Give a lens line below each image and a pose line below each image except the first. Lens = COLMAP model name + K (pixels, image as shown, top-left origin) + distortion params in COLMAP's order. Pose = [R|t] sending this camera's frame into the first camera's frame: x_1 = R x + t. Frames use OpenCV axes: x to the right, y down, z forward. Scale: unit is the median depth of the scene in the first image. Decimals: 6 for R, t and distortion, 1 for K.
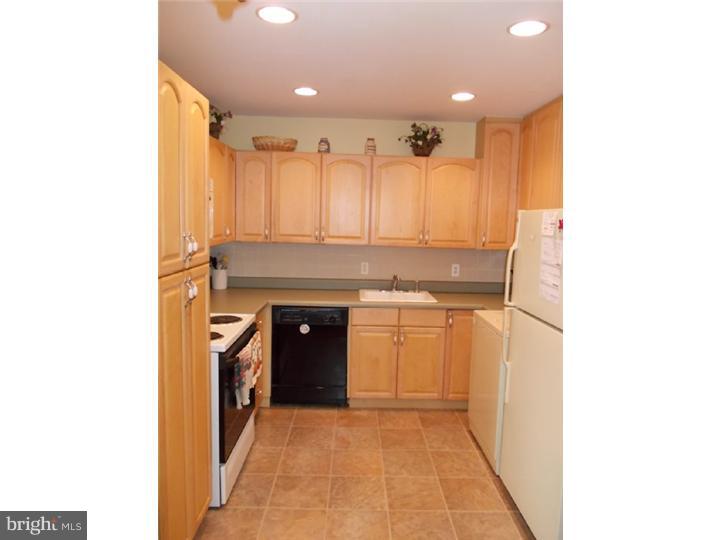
lens RADIAL K [[457.2, 0, 360.1], [0, 457.2, 270.0], [0, 0, 1]] dist [-0.001621, -0.002216]
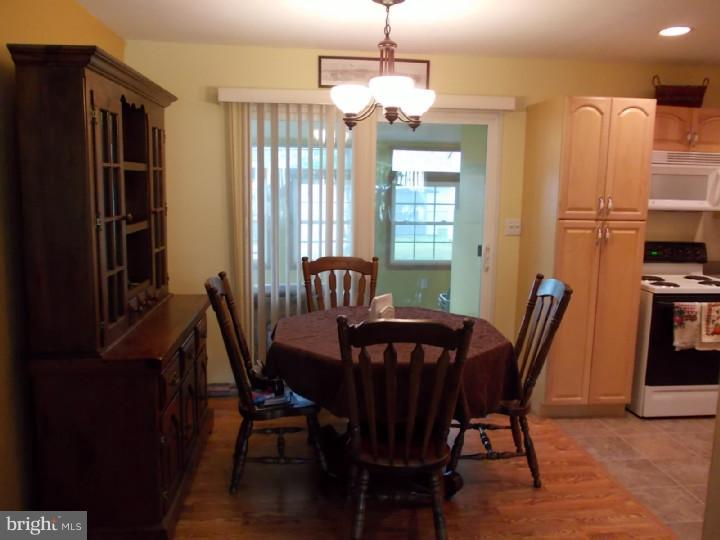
lens RADIAL K [[608.0, 0, 359.1], [0, 608.0, 266.8], [0, 0, 1]] dist [-0.001238, -0.018470]
pose [[0.058564, 0.117350, -0.991362, 0.885349], [-0.133830, 0.985025, 0.108694, 0.022249], [0.989272, 0.126308, 0.073392, 0.034696]]
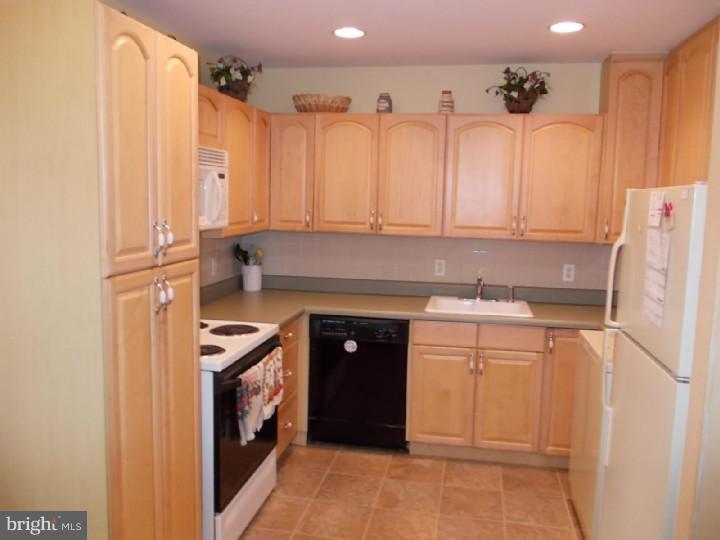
lens RADIAL K [[608.0, 0, 362.1], [0, 608.0, 271.2], [0, 0, 1]] dist [-0.001238, -0.018470]
pose [[0.979541, 0.019775, -0.200269, 0.100417], [-0.018398, 0.999793, 0.008732, -0.004975], [0.200400, -0.004869, 0.979702, 0.015192]]
